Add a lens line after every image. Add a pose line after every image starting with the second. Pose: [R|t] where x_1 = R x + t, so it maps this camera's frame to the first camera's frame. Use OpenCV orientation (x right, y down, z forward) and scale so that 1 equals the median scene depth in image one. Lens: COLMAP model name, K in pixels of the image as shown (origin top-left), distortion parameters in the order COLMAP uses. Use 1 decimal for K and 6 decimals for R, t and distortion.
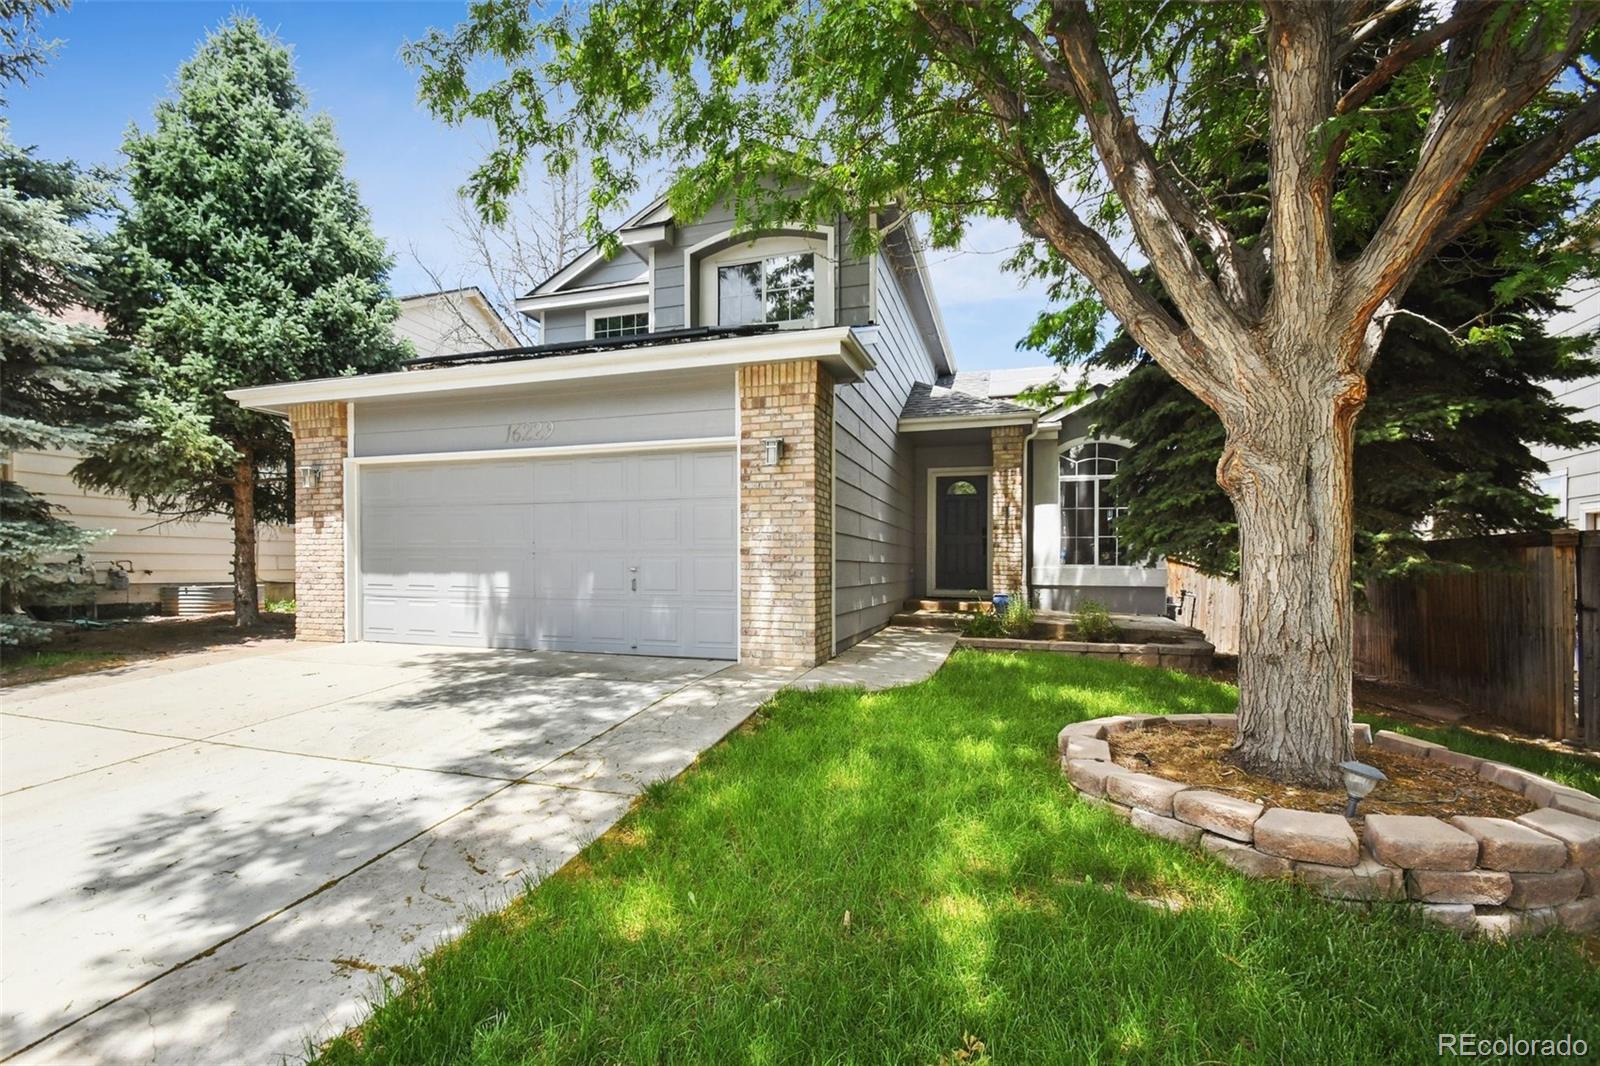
lens RADIAL K [[707.0, 0, 796.8], [0, 707.0, 573.5], [0, 0, 1]] dist [-0.021778, -0.000317]
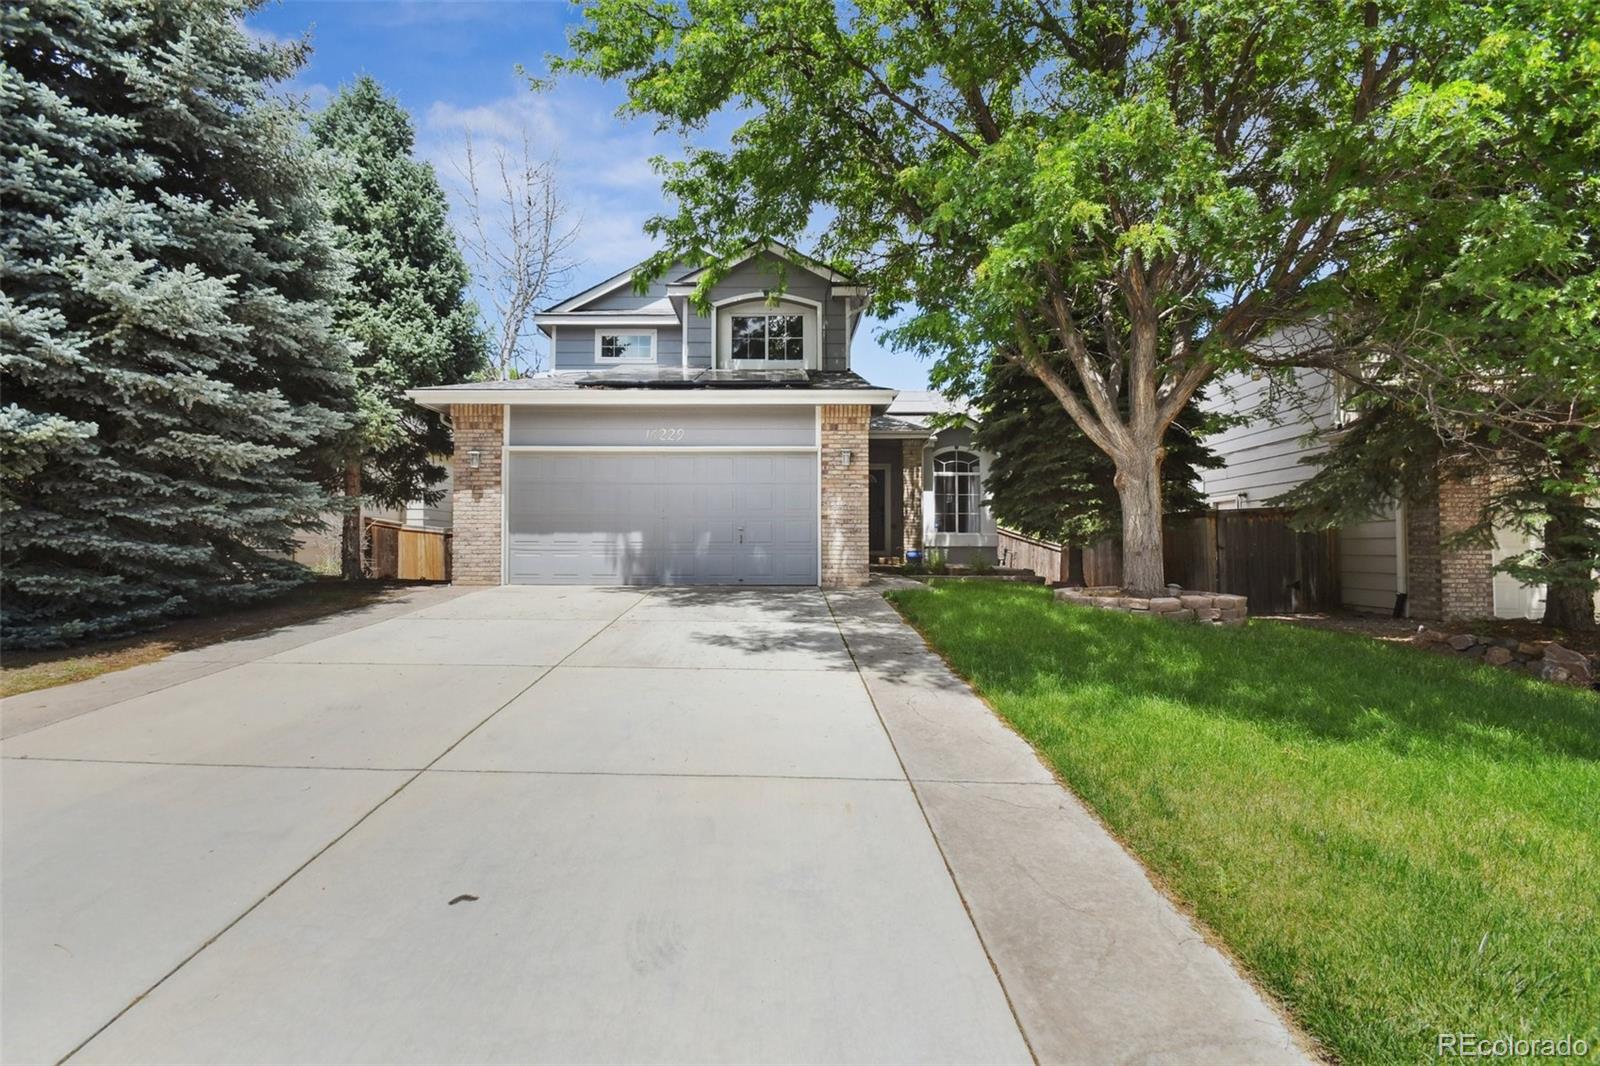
lens RADIAL K [[698.5, 0, 790.1], [0, 698.5, 543.6], [0, 0, 1]] dist [-0.035188, -0.000052]
pose [[0.948736, -0.002924, 0.316056, -0.548628], [0.008145, 0.999851, -0.015197, 0.045043], [-0.315965, 0.016992, 0.948619, -0.420531]]
